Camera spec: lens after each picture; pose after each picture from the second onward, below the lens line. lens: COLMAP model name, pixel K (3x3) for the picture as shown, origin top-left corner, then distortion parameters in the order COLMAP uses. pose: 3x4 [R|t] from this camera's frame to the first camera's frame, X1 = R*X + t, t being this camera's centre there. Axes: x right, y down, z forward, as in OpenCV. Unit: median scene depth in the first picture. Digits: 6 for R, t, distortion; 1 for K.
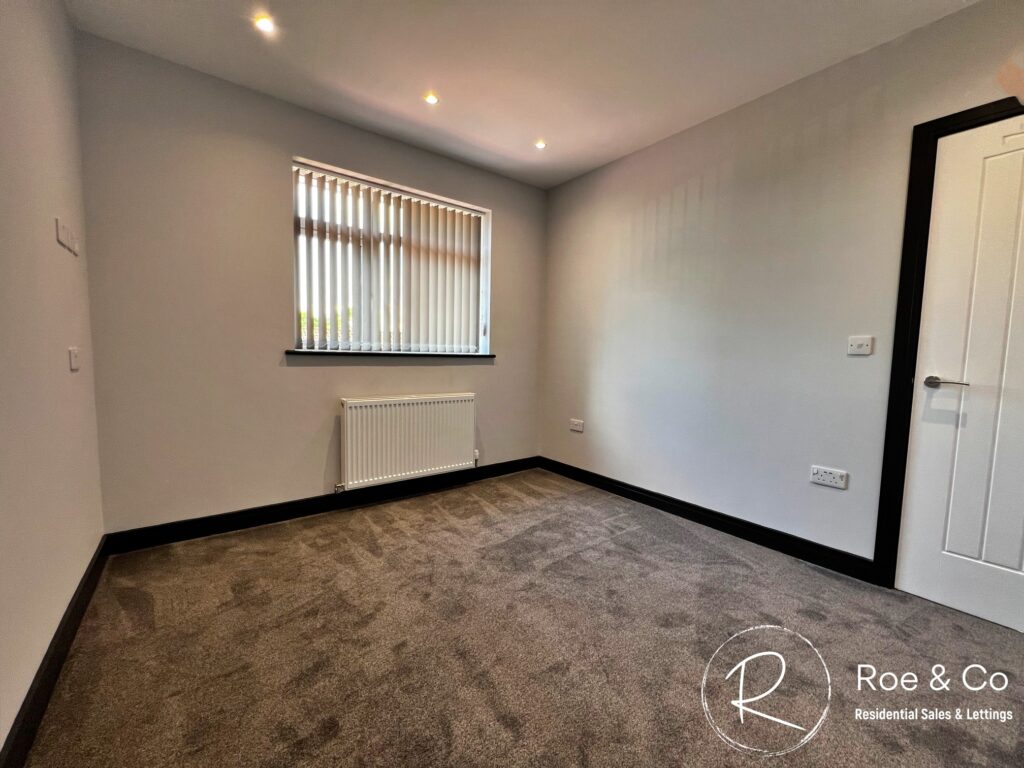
lens RADIAL K [[413.1, 0, 512.0], [0, 413.1, 384.0], [0, 0, 1]] dist [-0.000178, 0.000008]
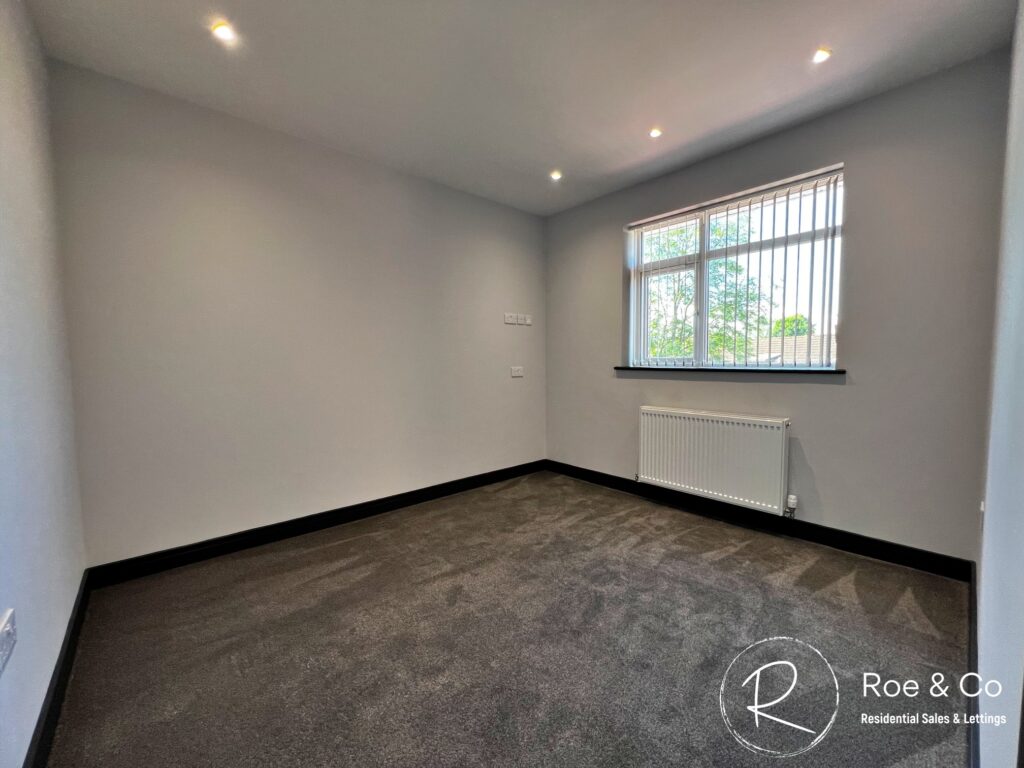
lens RADIAL K [[407.2, 0, 512.0], [0, 407.2, 384.0], [0, 0, 1]] dist [-0.000362, -0.000007]
pose [[0.074566, 0.038543, -0.996471, 0.772427], [-0.066113, 0.997245, 0.033626, -0.044153], [0.995022, 0.063373, 0.076909, 0.530053]]
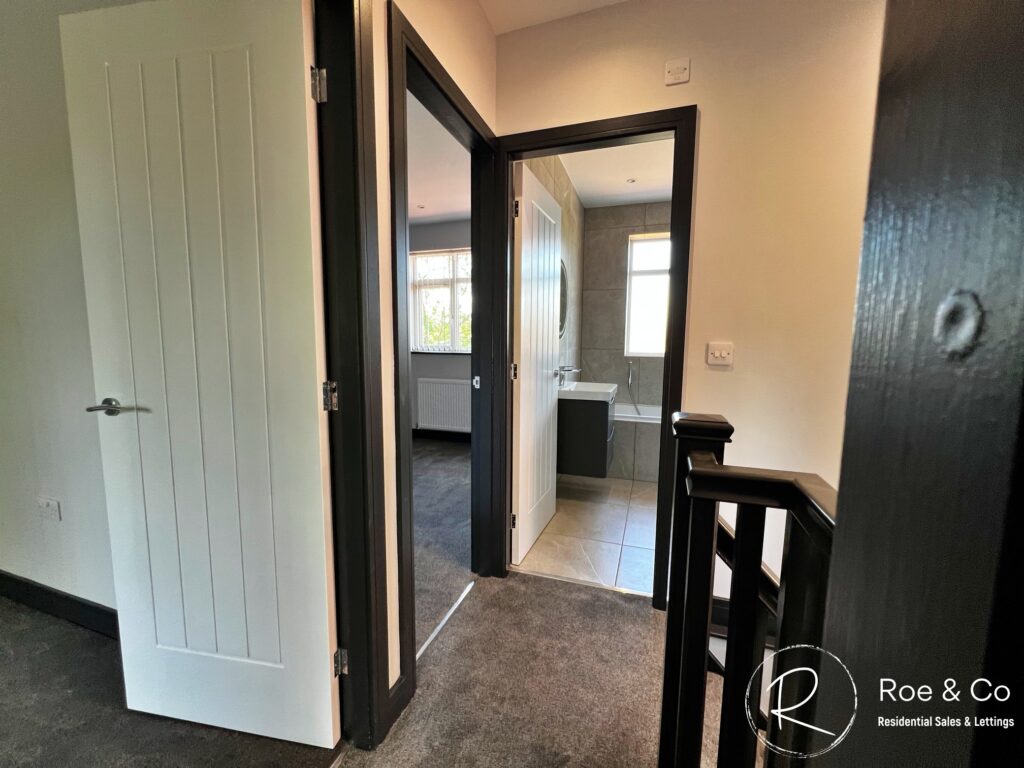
lens RADIAL K [[413.1, 0, 512.0], [0, 413.1, 384.0], [0, 0, 1]] dist [-0.000178, 0.000008]
pose [[0.561697, 0.063868, -0.824874, 1.359516], [-0.058304, 0.997593, 0.037539, -0.029141], [0.825286, 0.027008, 0.564069, 0.315629]]
